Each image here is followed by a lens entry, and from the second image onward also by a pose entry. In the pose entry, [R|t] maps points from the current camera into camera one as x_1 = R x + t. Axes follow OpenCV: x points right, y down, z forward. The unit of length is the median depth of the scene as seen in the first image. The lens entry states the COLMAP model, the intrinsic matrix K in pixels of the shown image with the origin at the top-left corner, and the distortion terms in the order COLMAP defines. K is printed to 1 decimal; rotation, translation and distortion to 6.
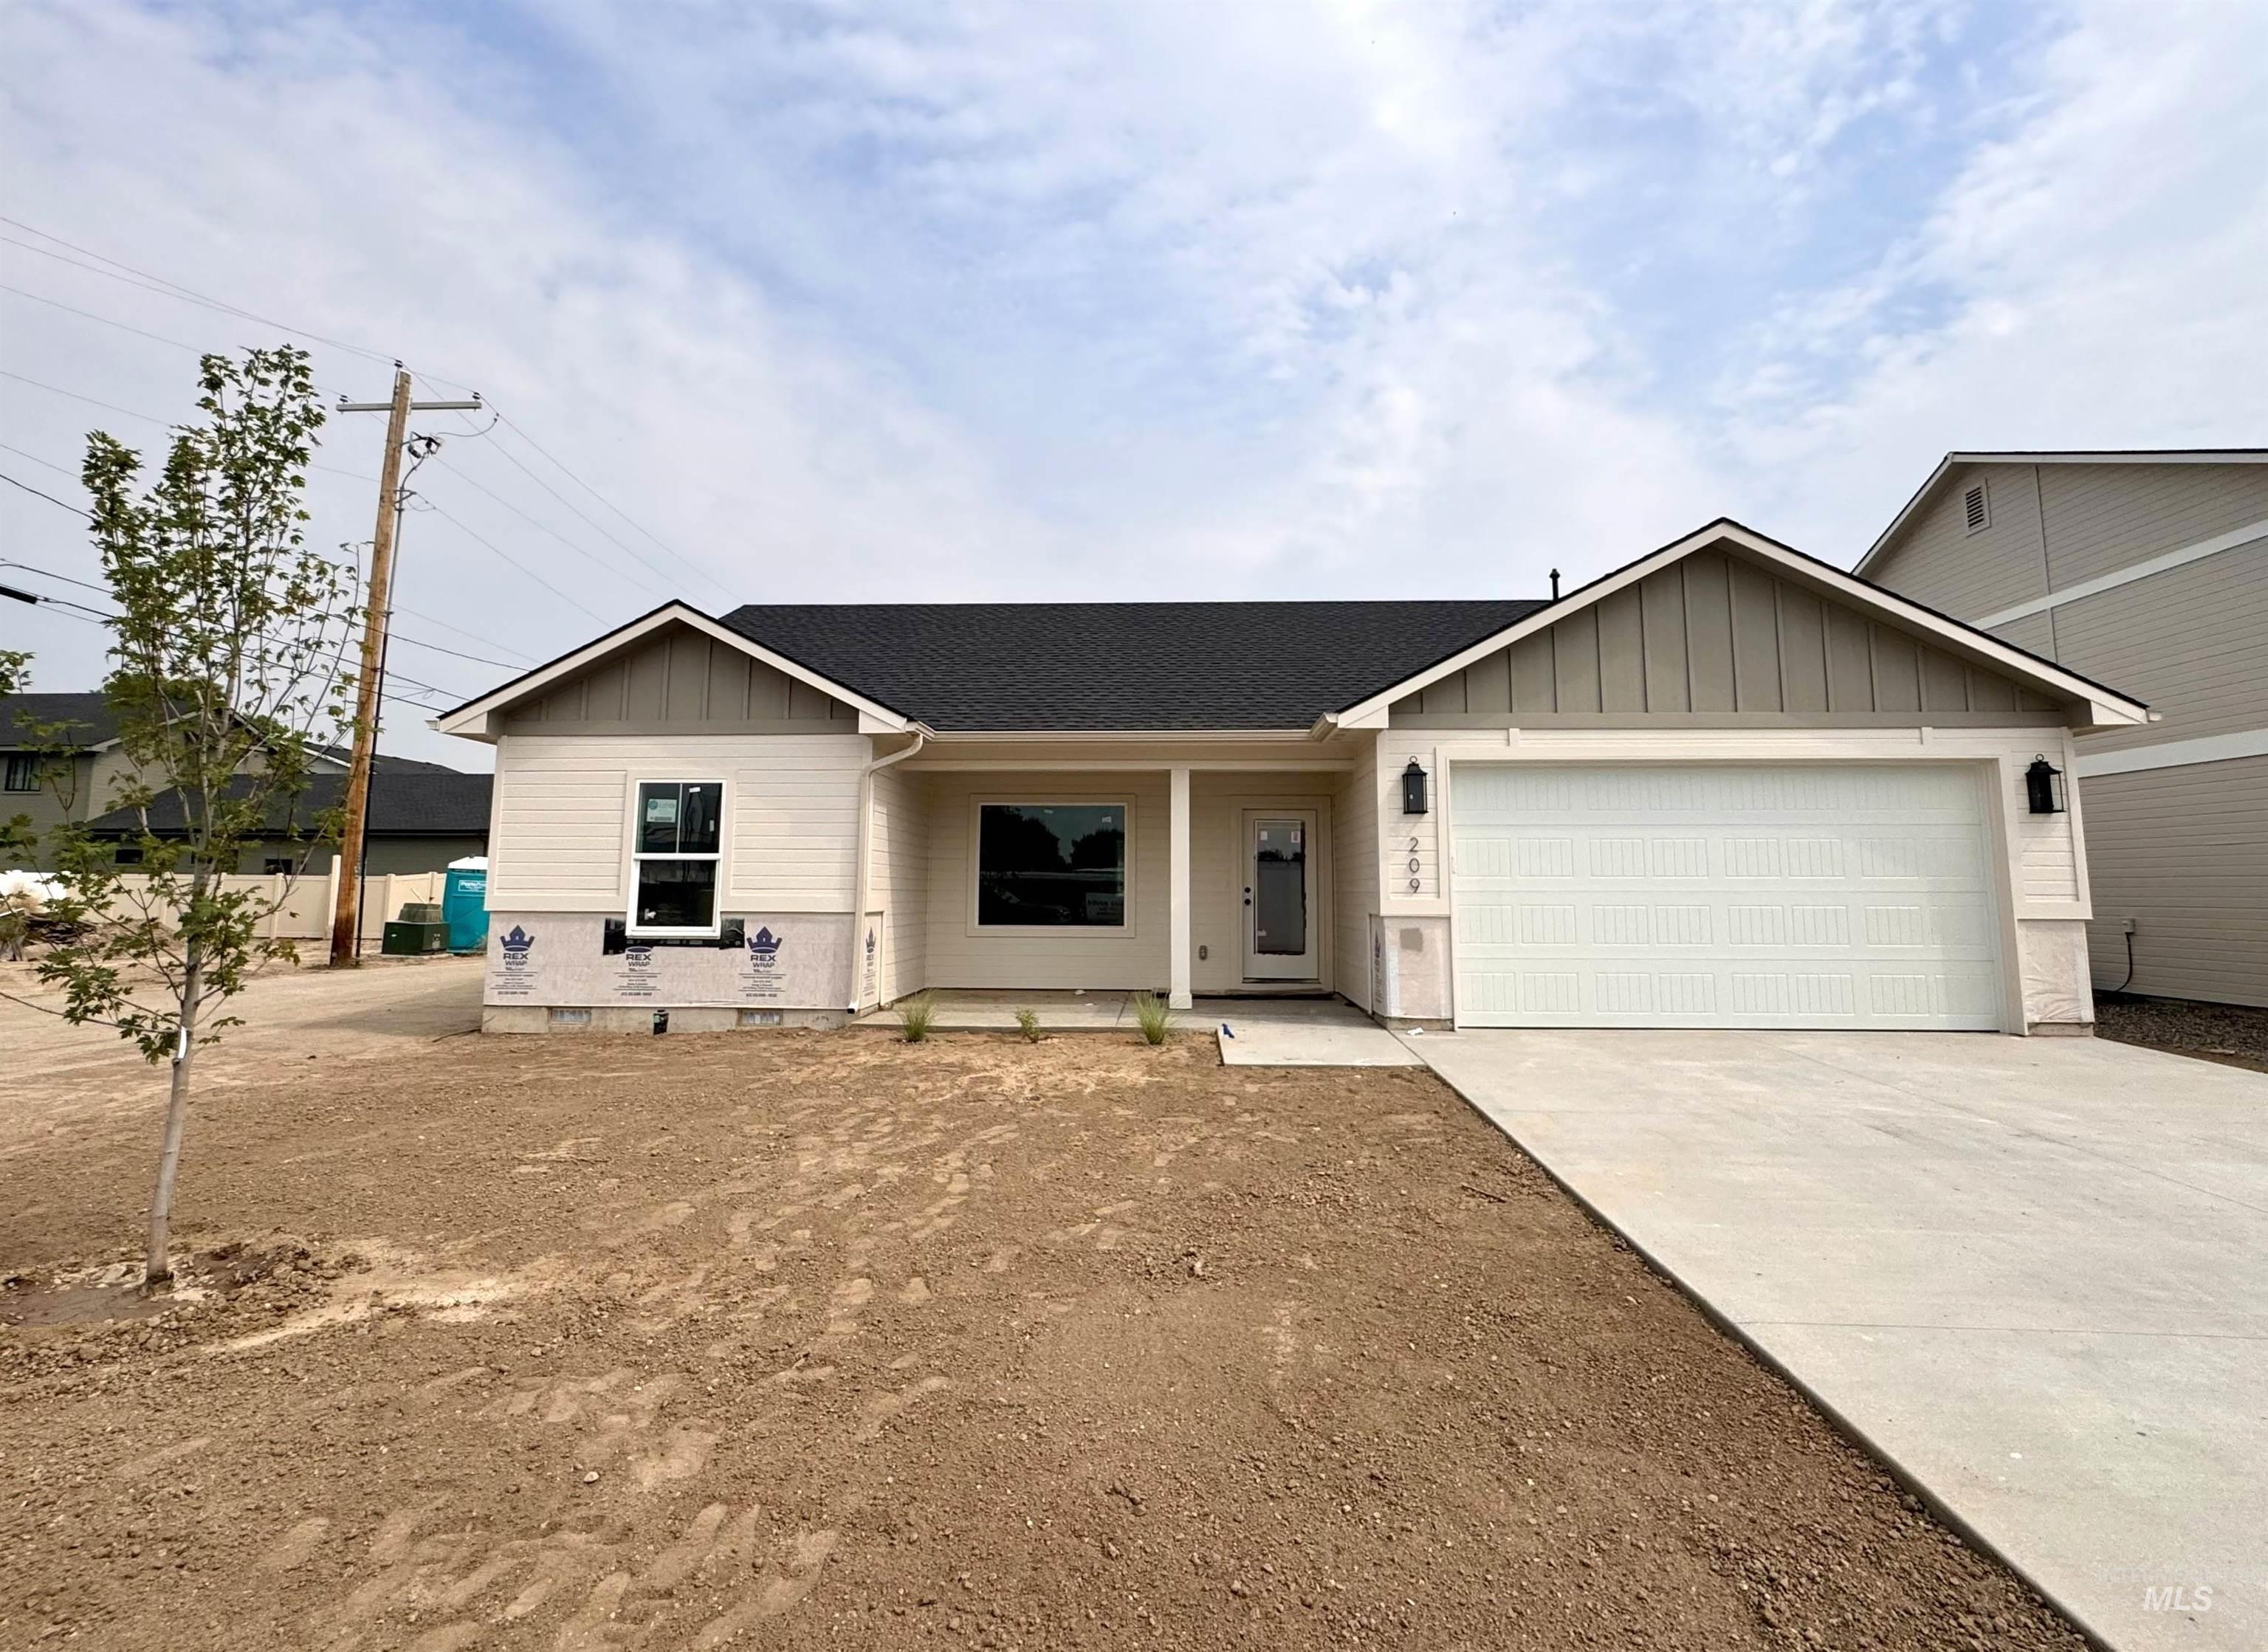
lens RADIAL K [[1043.7, 0, 1139.6], [0, 1043.7, 763.5], [0, 0, 1]] dist [-0.002725, -0.000076]
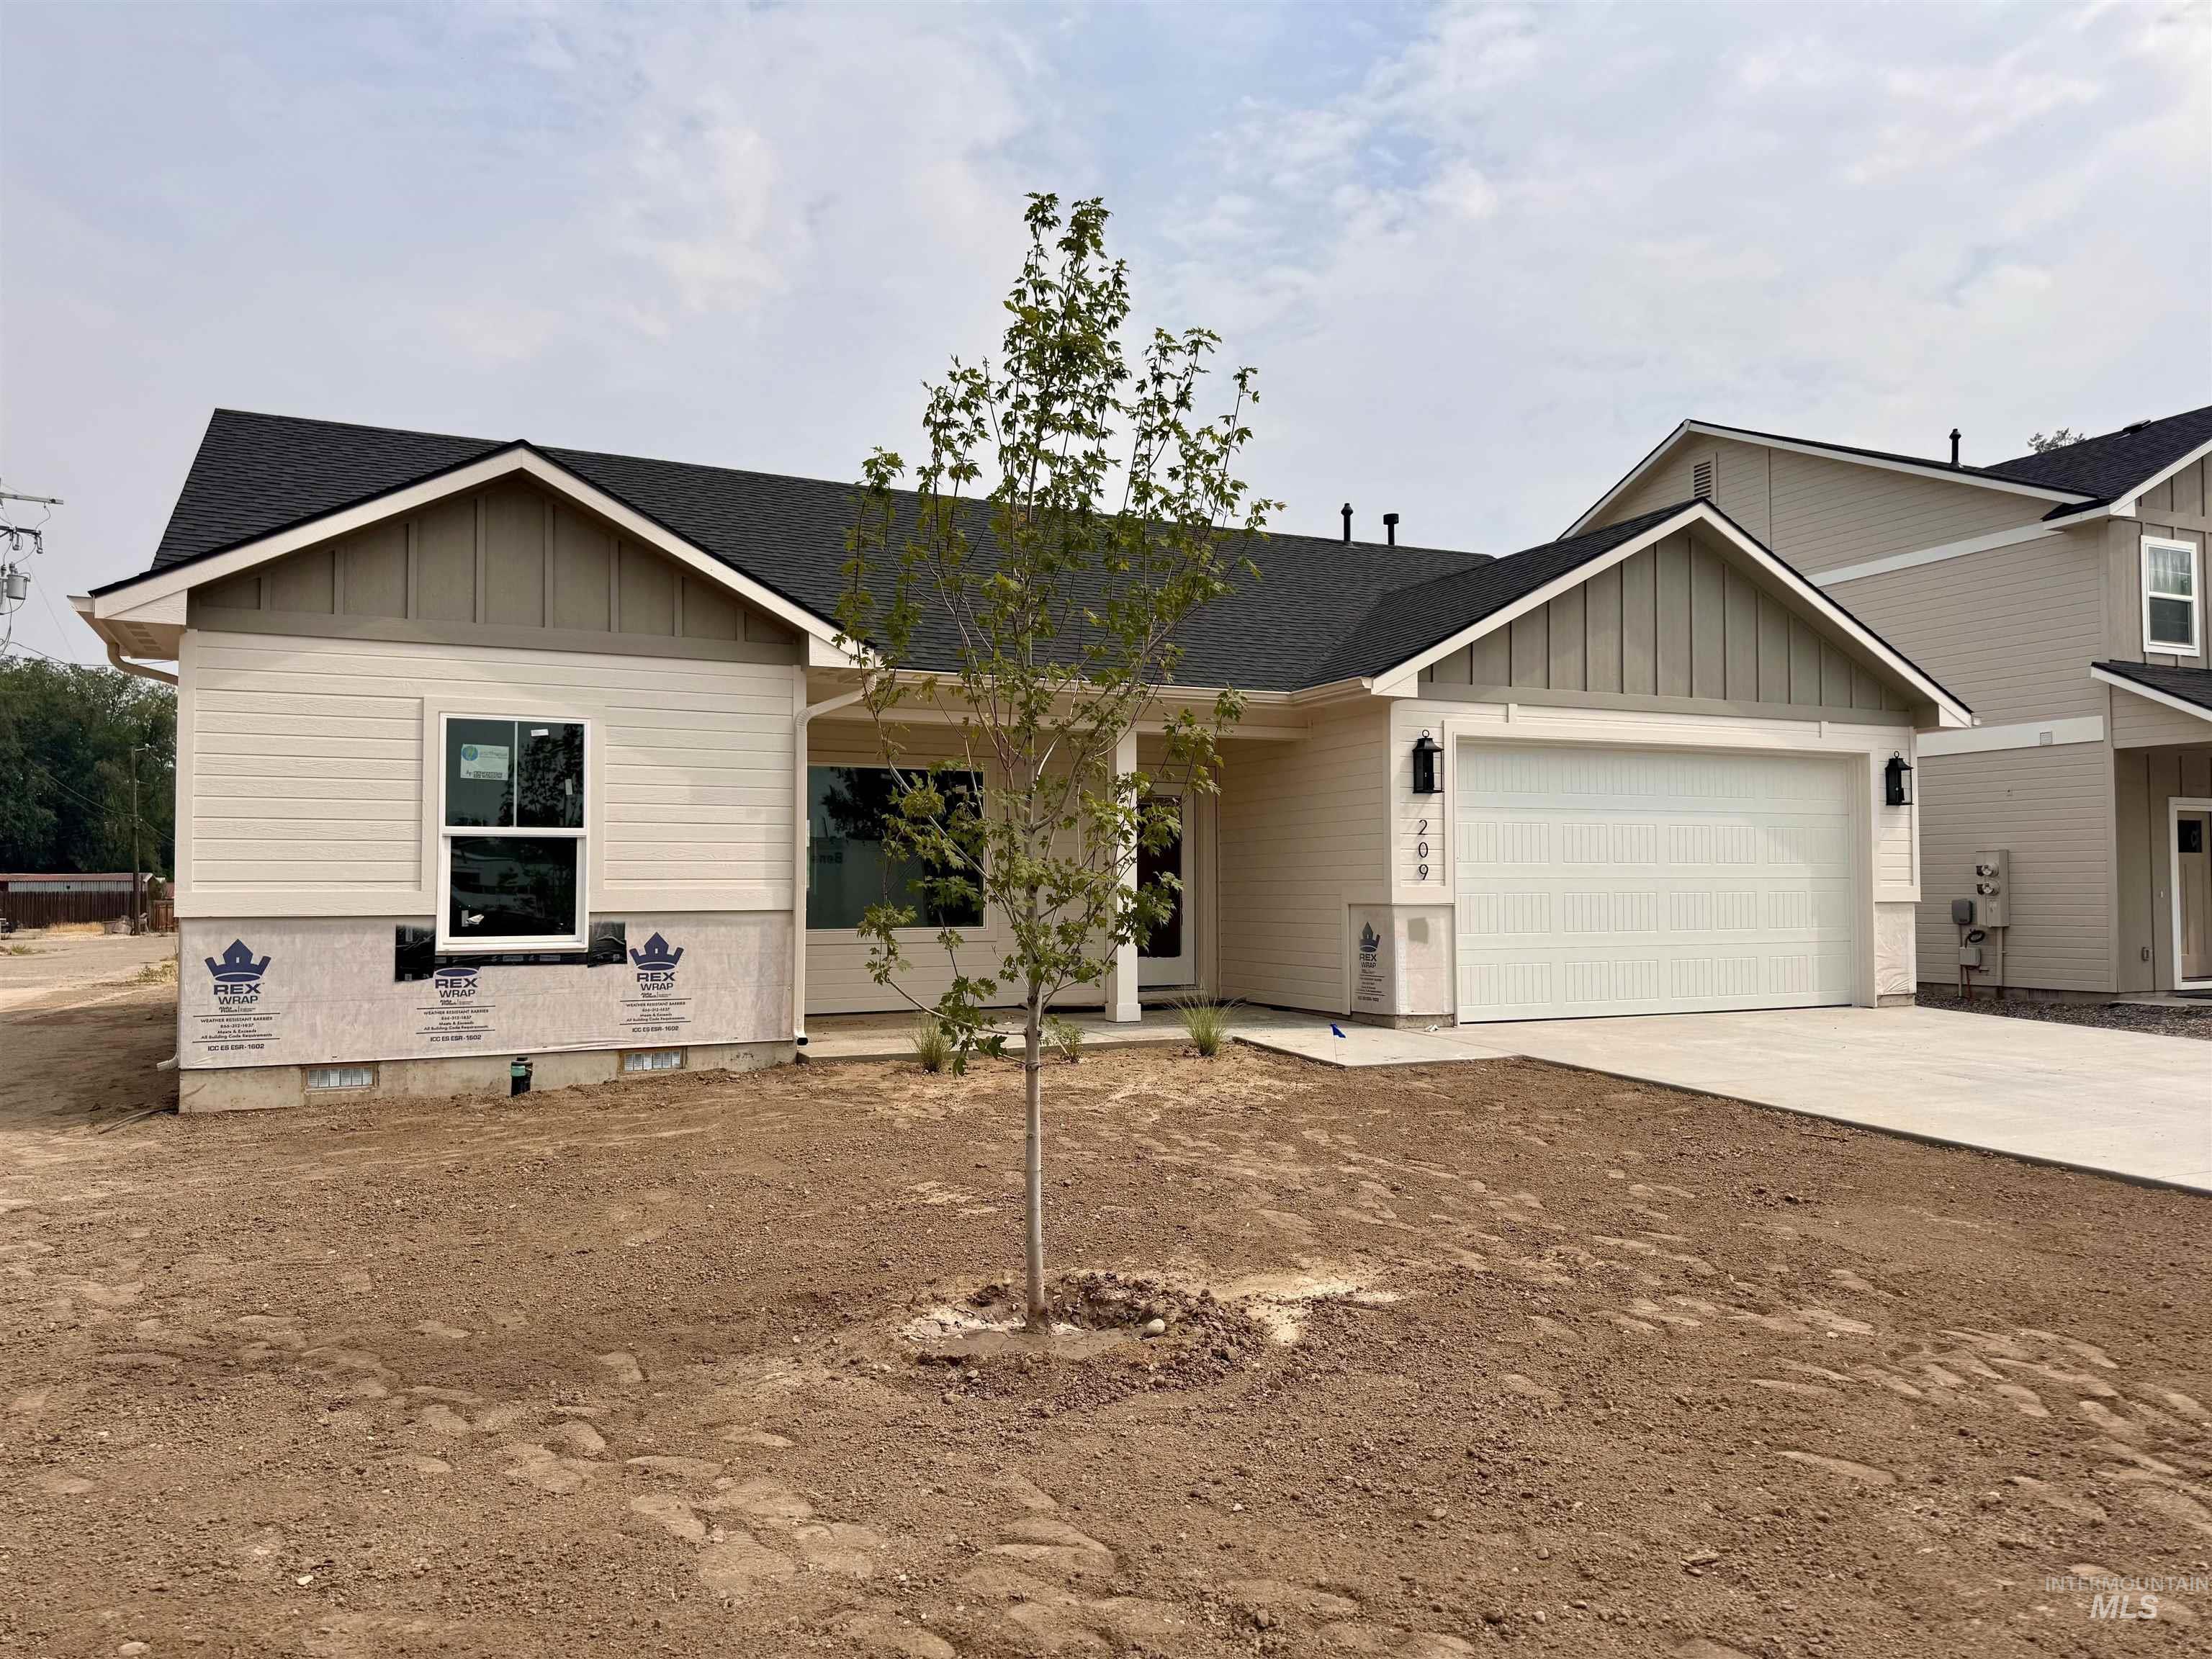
lens RADIAL K [[1535.1, 0, 1106.0], [0, 1535.1, 829.5], [0, 0, 1]] dist [0.046725, -0.004290]
pose [[0.884999, 0.010421, 0.465476, -0.578712], [-0.049533, 0.996183, 0.071873, -0.002466], [-0.462950, -0.086664, 0.882138, -0.050831]]
